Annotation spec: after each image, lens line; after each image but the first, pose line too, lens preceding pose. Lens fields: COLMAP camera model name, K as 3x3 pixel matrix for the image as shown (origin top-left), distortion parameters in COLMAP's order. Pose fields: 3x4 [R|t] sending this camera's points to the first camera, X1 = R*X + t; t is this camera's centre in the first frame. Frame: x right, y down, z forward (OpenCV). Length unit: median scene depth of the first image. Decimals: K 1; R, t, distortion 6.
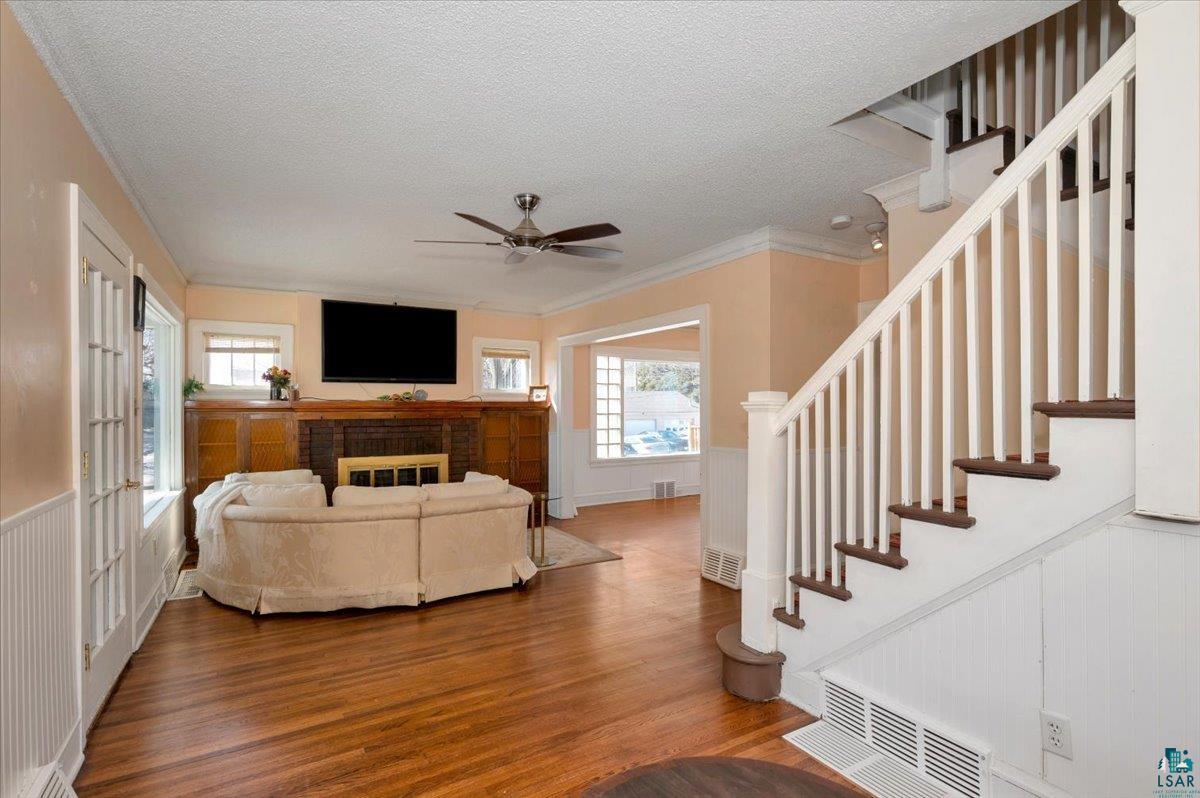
lens RADIAL K [[572.0, 0, 600.6], [0, 572.0, 409.7], [0, 0, 1]] dist [-0.001727, -0.000104]
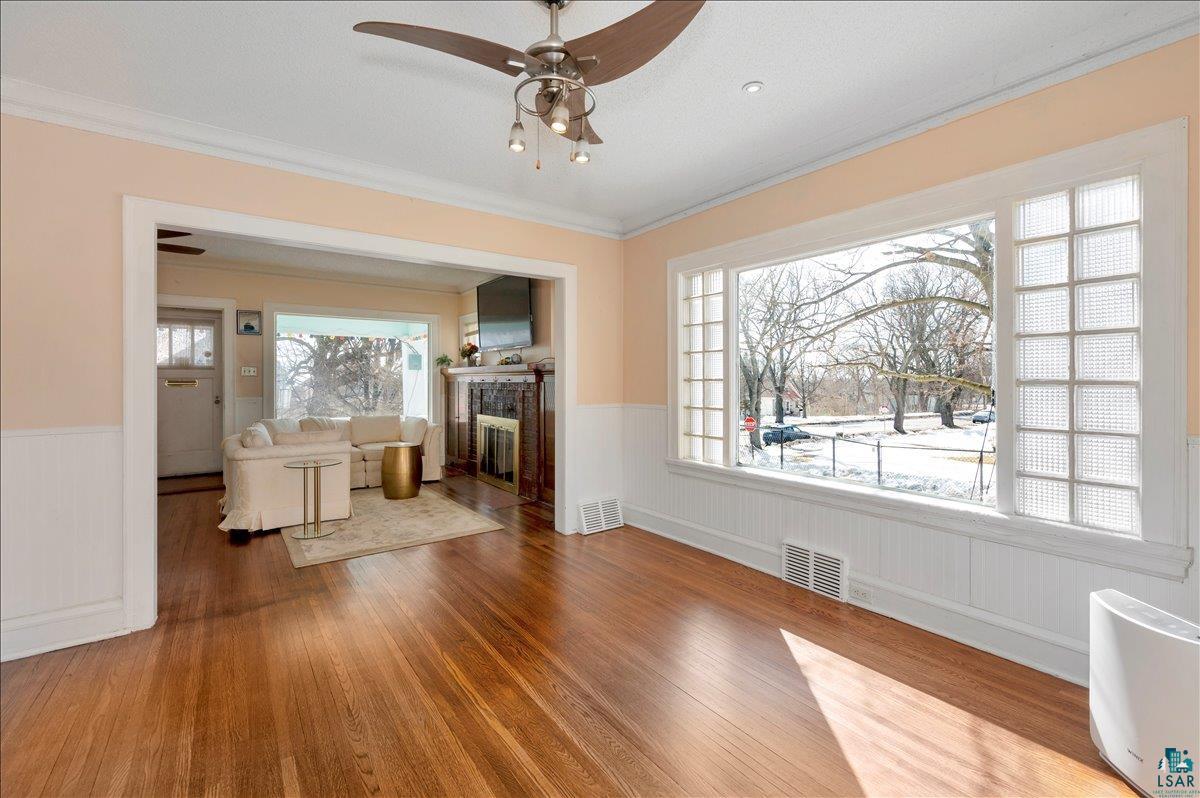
lens RADIAL K [[504.8, 0, 604.0], [0, 504.8, 387.0], [0, 0, 1]] dist [-0.000121, -0.000043]
pose [[0.101649, 0.015263, -0.994703, 0.579217], [-0.003274, 0.999882, 0.015008, 0.008693], [0.994815, 0.001731, 0.101687, 1.054884]]
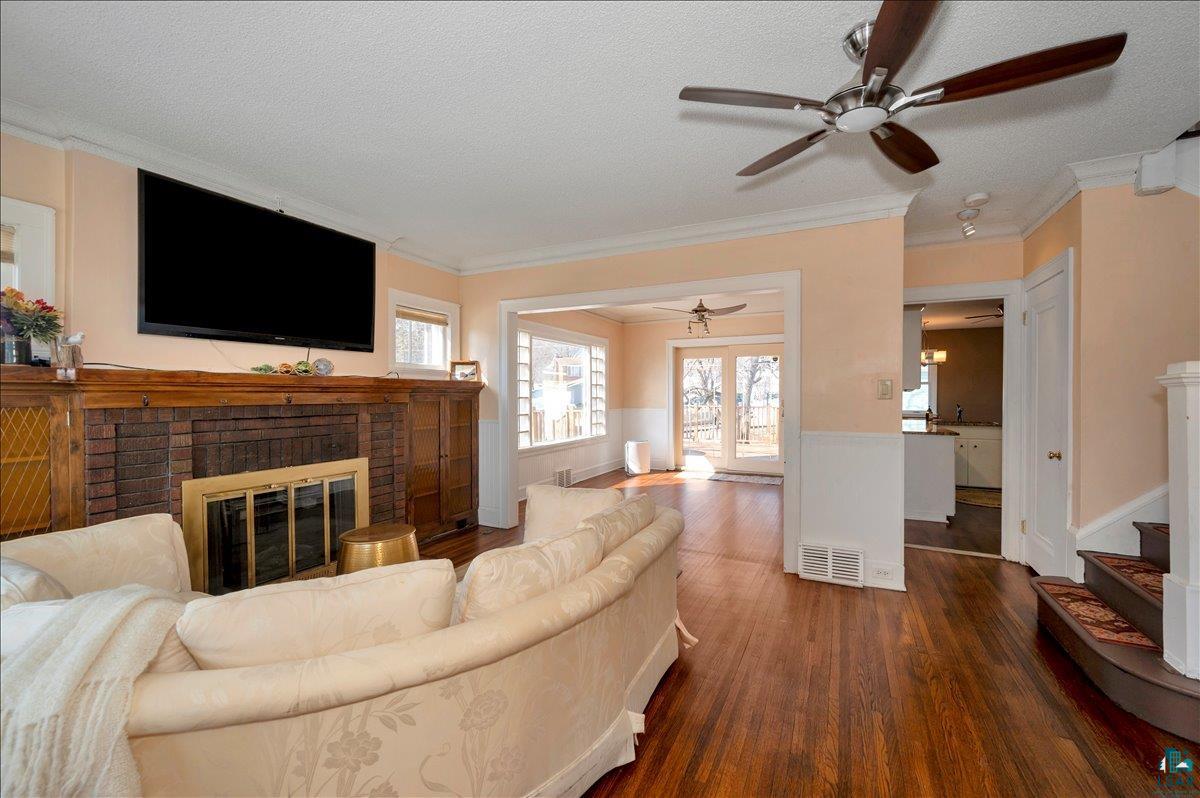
lens RADIAL K [[487.2, 0, 604.3], [0, 487.2, 400.4], [0, 0, 1]] dist [0.002786, 0.000267]
pose [[0.840960, -0.005965, 0.541064, -0.341314], [0.002018, 0.999967, 0.007888, 0.007758], [-0.541093, -0.005542, 0.840945, 0.375974]]
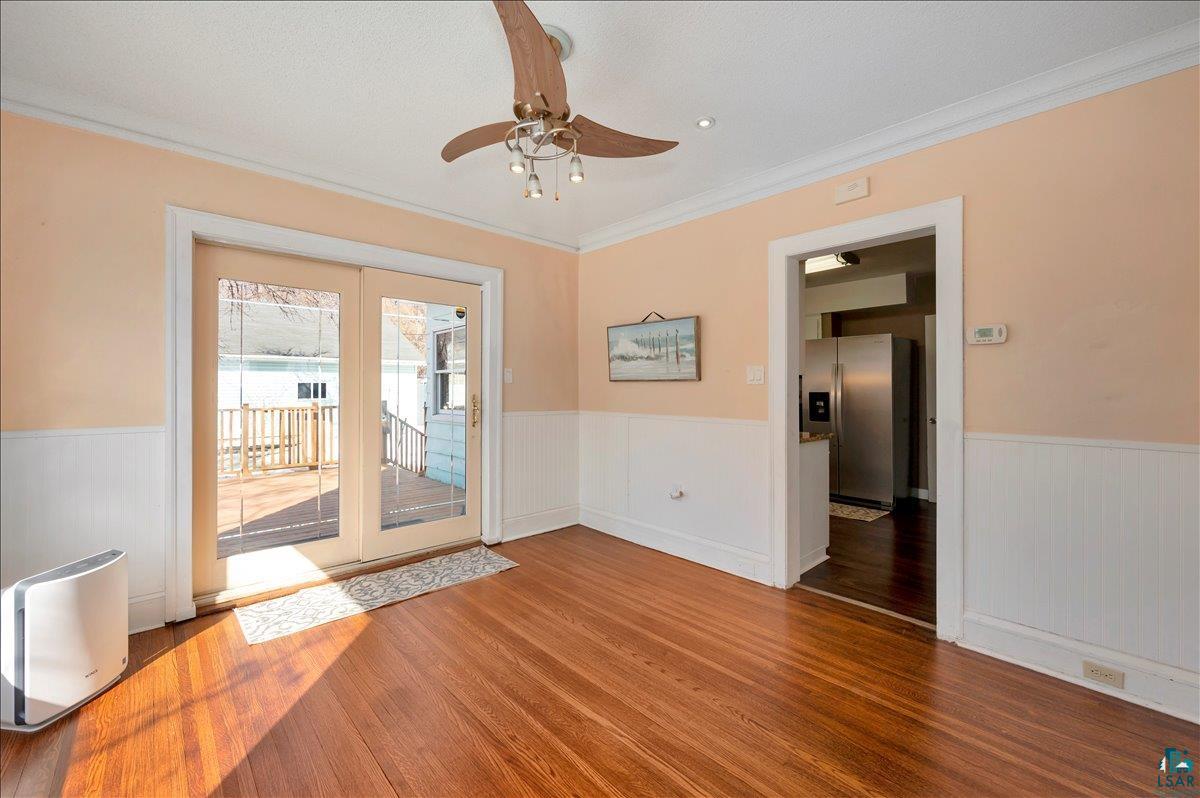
lens RADIAL K [[488.0, 0, 599.1], [0, 488.0, 389.1], [0, 0, 1]] dist [0.000477, 0.000041]
pose [[-0.211836, 0.003607, 0.977299, 0.013649], [0.004337, 0.999987, -0.002751, 0.011636], [-0.977296, 0.003656, -0.211848, 1.084820]]
